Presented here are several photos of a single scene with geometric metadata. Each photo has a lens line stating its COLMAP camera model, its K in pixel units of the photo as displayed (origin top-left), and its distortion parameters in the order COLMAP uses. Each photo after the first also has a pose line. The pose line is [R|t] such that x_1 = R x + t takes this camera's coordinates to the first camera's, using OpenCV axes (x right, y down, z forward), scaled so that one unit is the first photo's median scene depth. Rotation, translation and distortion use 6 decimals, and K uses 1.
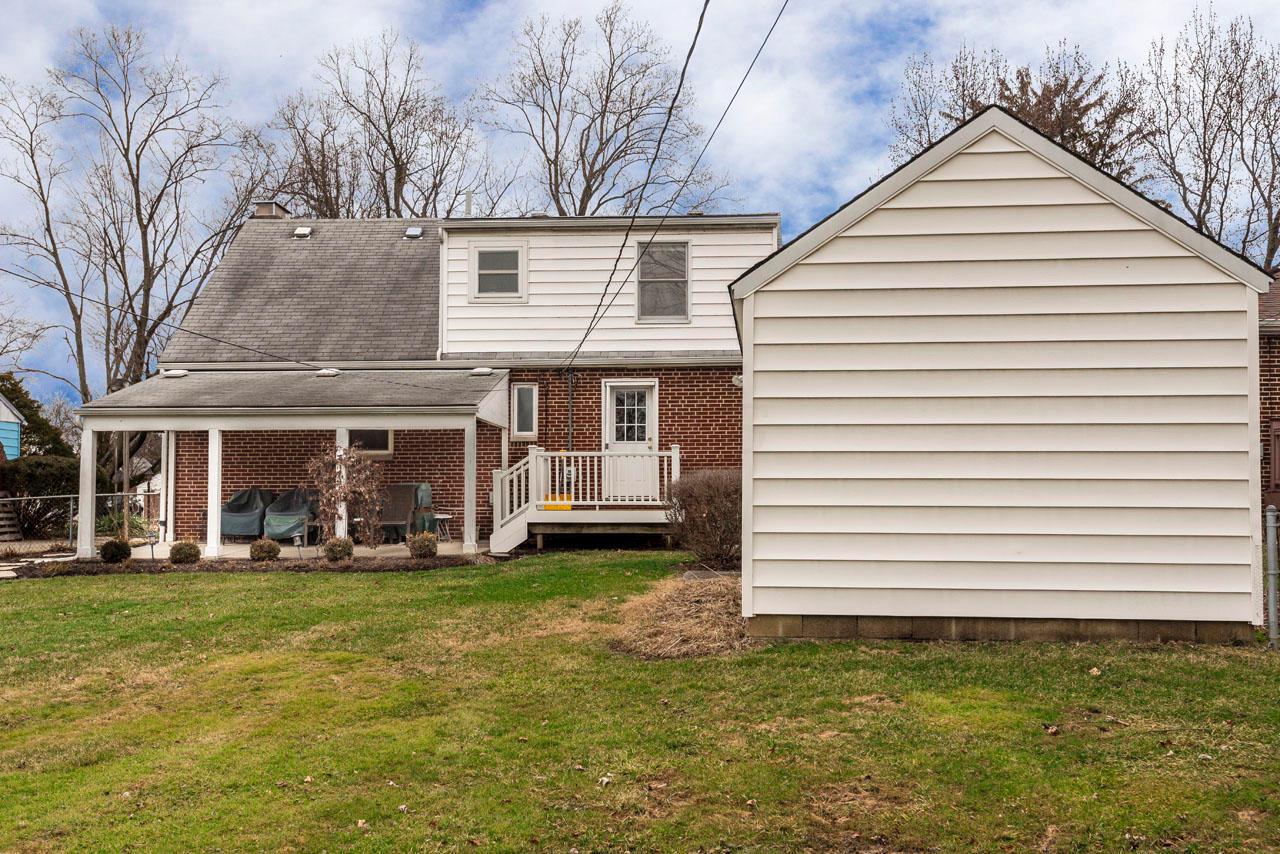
lens RADIAL K [[1248.2, 0, 638.8], [0, 1248.2, 447.7], [0, 0, 1]] dist [-0.003188, -0.004206]
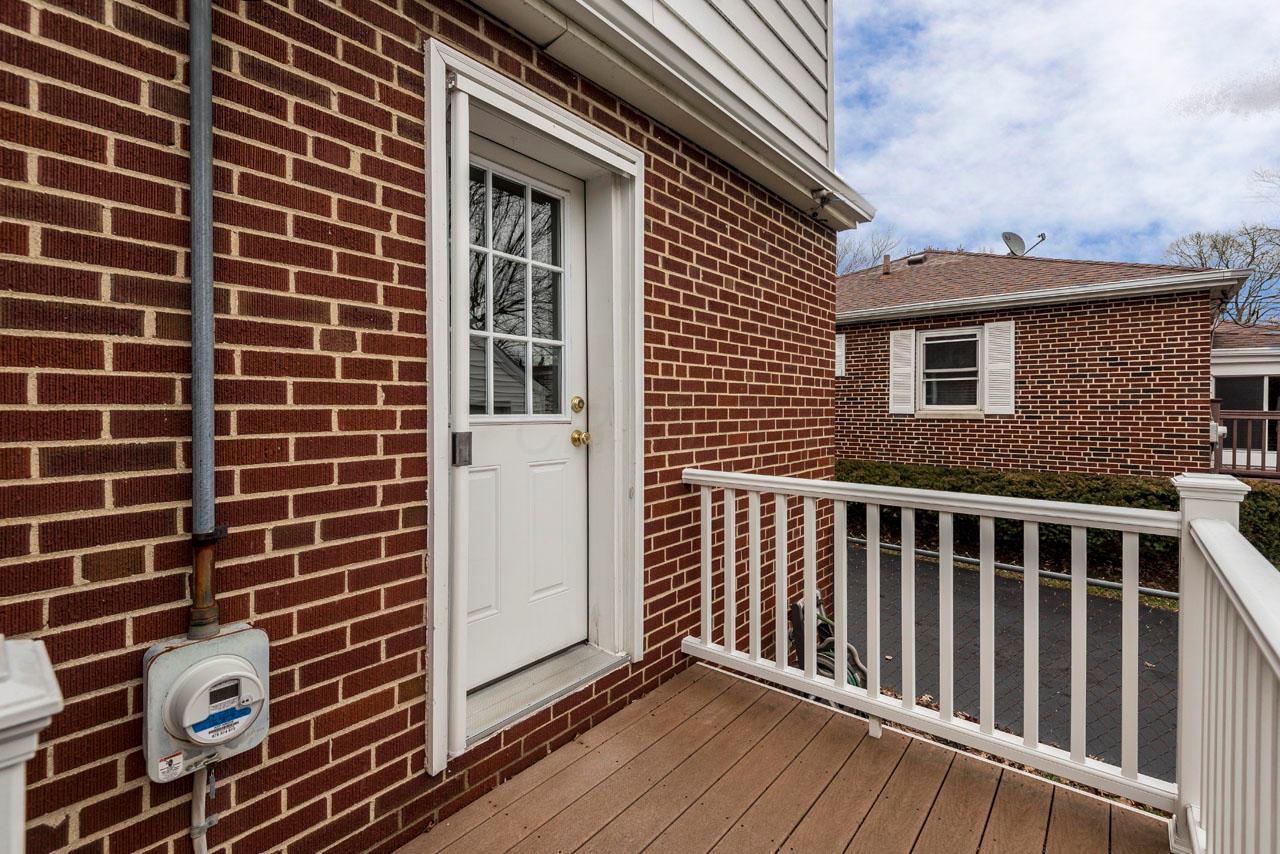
lens RADIAL K [[598.3, 0, 634.6], [0, 598.3, 403.9], [0, 0, 1]] dist [0.038914, -0.000489]
pose [[0.582974, 0.008349, 0.812448, -0.077897], [-0.032230, 0.999398, 0.012856, -0.008992], [-0.811852, -0.033680, 0.582892, 0.926016]]
